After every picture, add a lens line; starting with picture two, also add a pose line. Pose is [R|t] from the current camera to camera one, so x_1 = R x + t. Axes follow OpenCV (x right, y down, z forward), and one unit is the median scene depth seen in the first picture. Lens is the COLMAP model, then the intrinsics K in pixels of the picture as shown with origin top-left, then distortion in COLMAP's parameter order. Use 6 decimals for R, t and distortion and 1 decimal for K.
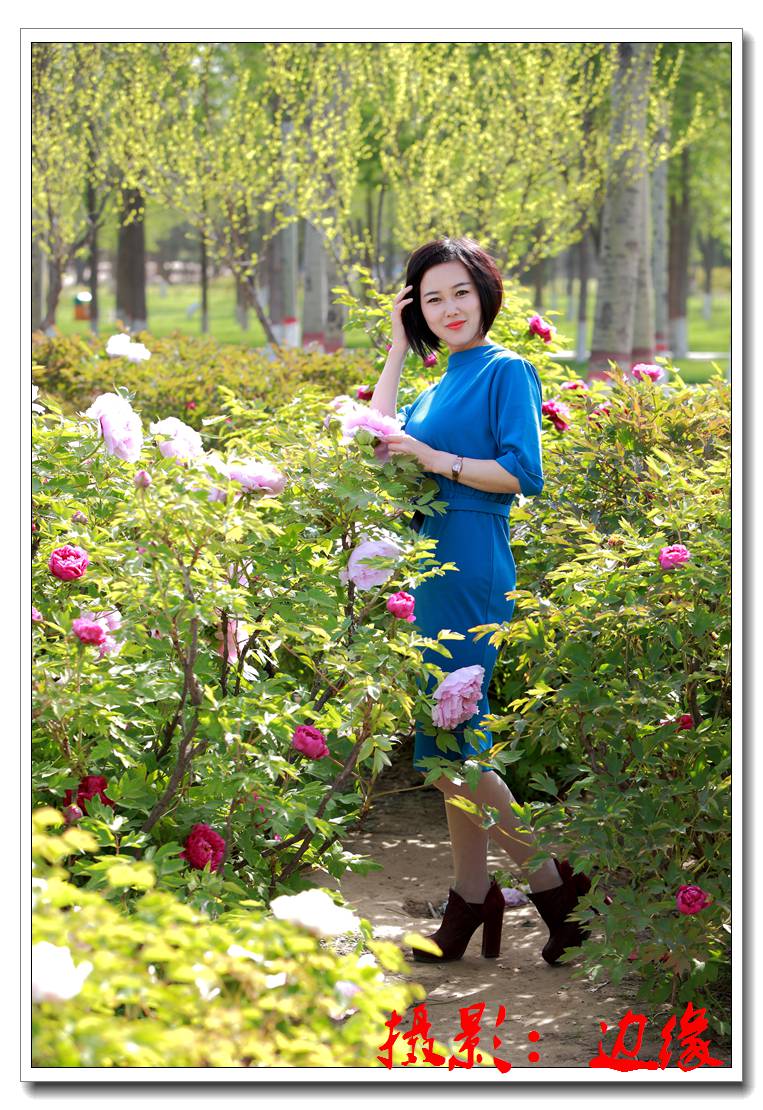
lens RADIAL K [[3719.9, 0, 381.5], [0, 3719.9, 587.8], [0, 0, 1]] dist [0.857114, -59.801752]
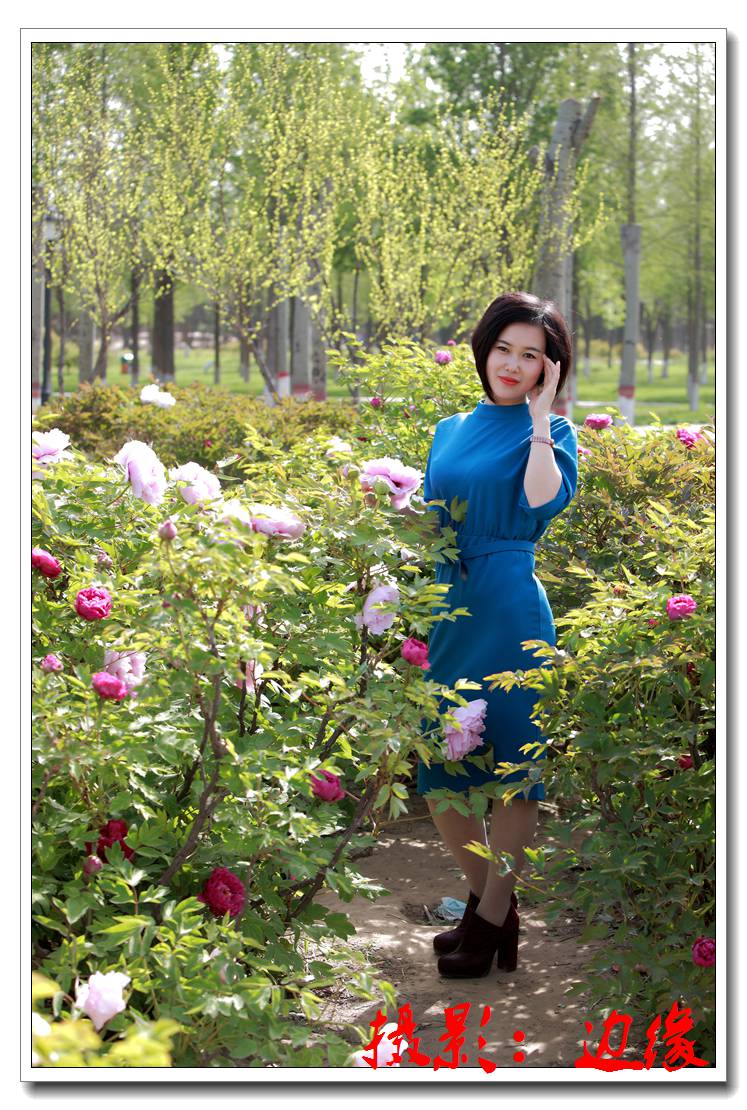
lens RADIAL K [[2290.5, 0, 373.5], [0, 2290.5, 555.0], [0, 0, 1]] dist [-0.042037, -0.079702]
pose [[0.999640, 0.009856, 0.024941, -0.021821], [-0.010002, 0.999933, 0.005749, -0.024628], [-0.024883, -0.005996, 0.999672, 0.358858]]
